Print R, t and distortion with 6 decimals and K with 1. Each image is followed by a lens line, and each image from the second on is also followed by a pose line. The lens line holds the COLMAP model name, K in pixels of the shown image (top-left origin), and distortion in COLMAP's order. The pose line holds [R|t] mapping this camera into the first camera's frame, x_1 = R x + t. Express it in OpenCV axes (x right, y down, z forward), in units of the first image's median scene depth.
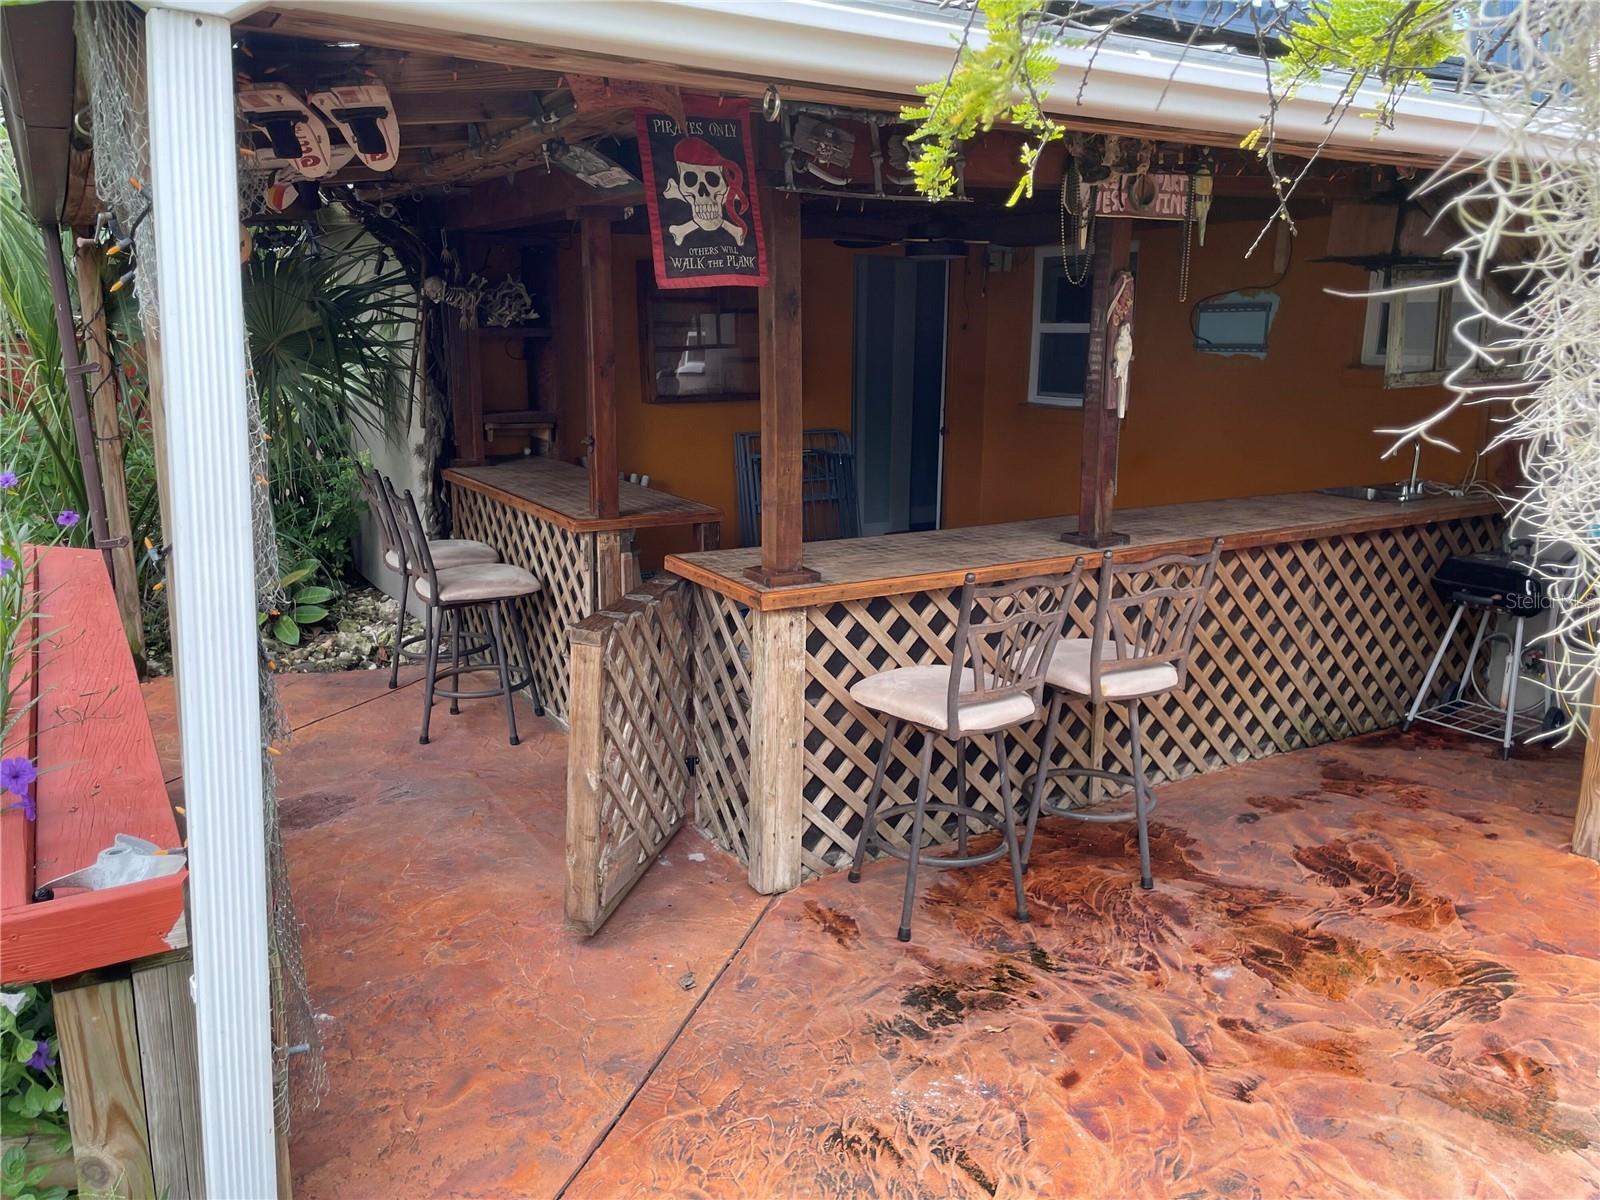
lens RADIAL K [[1206.7, 0, 811.1], [0, 1206.7, 603.8], [0, 0, 1]] dist [0.091103, -0.124975]
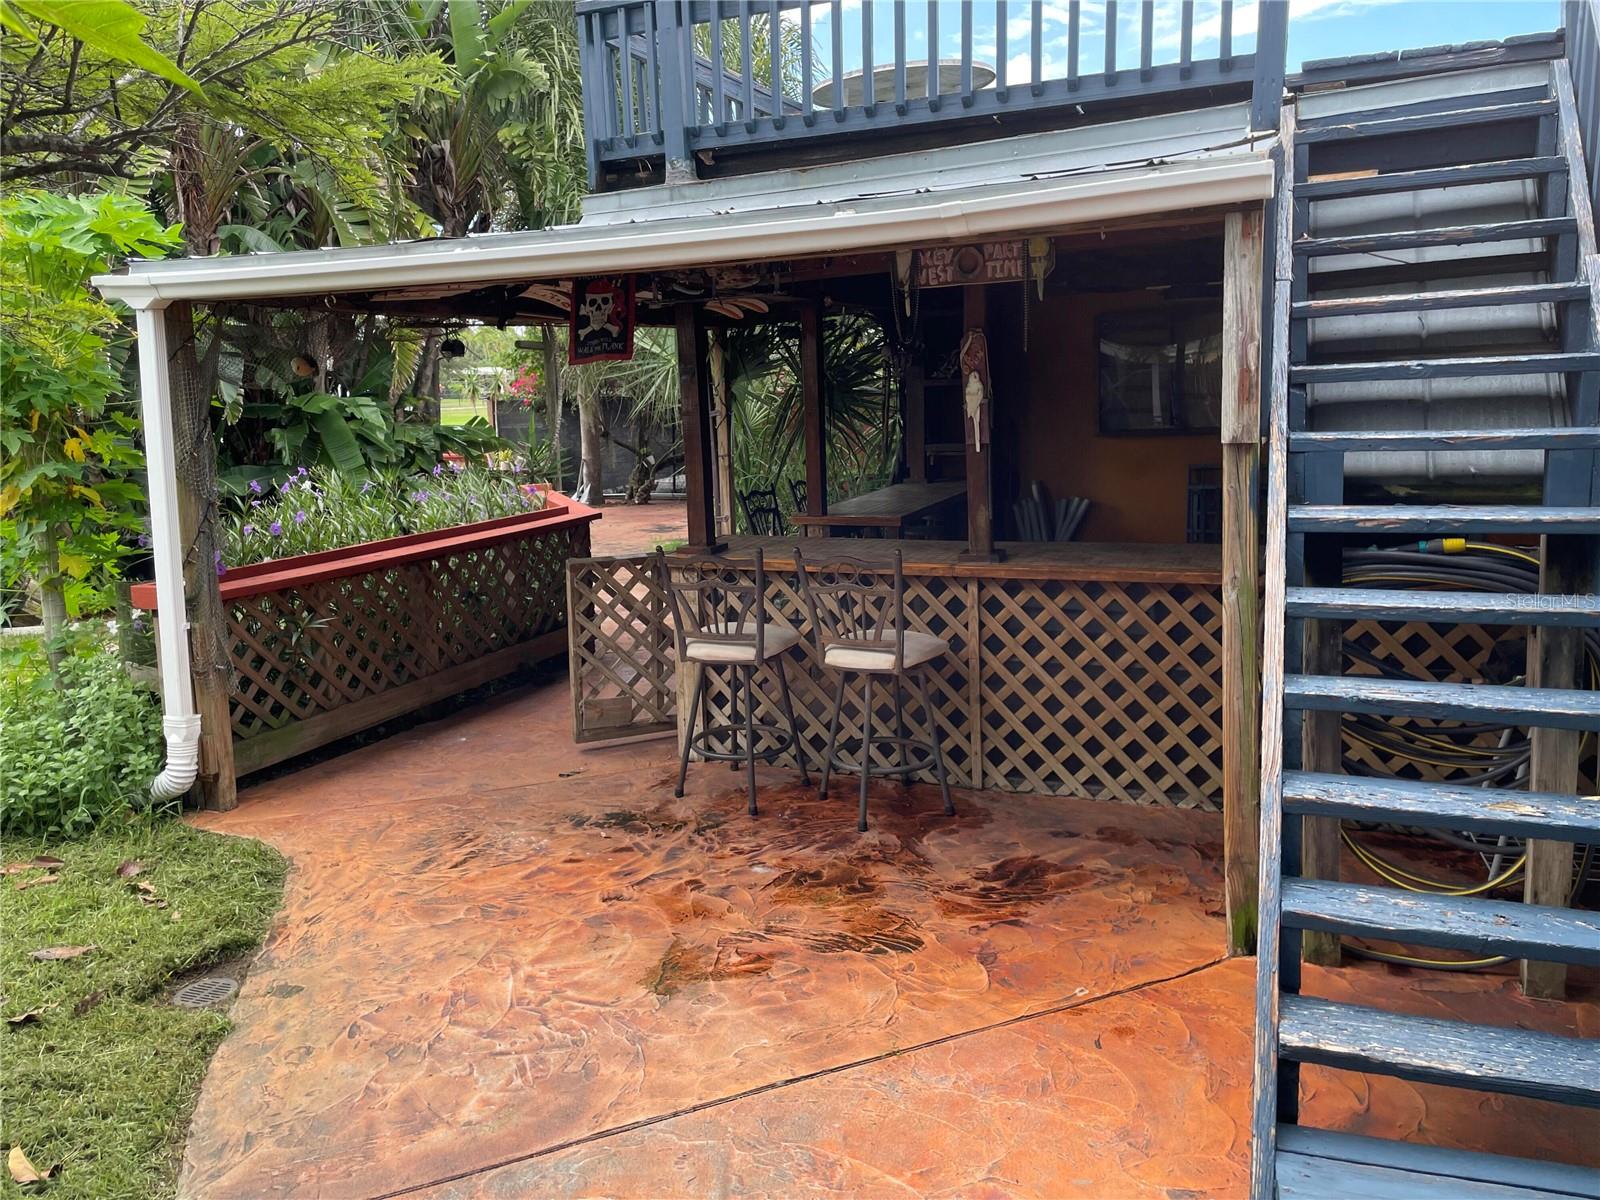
lens RADIAL K [[1206.7, 0, 811.1], [0, 1206.7, 603.8], [0, 0, 1]] dist [0.091103, -0.124975]
pose [[0.584865, 0.124360, -0.801541, 1.404485], [-0.148974, 0.987836, 0.044561, -0.047273], [0.797333, 0.093347, 0.596277, 0.243611]]
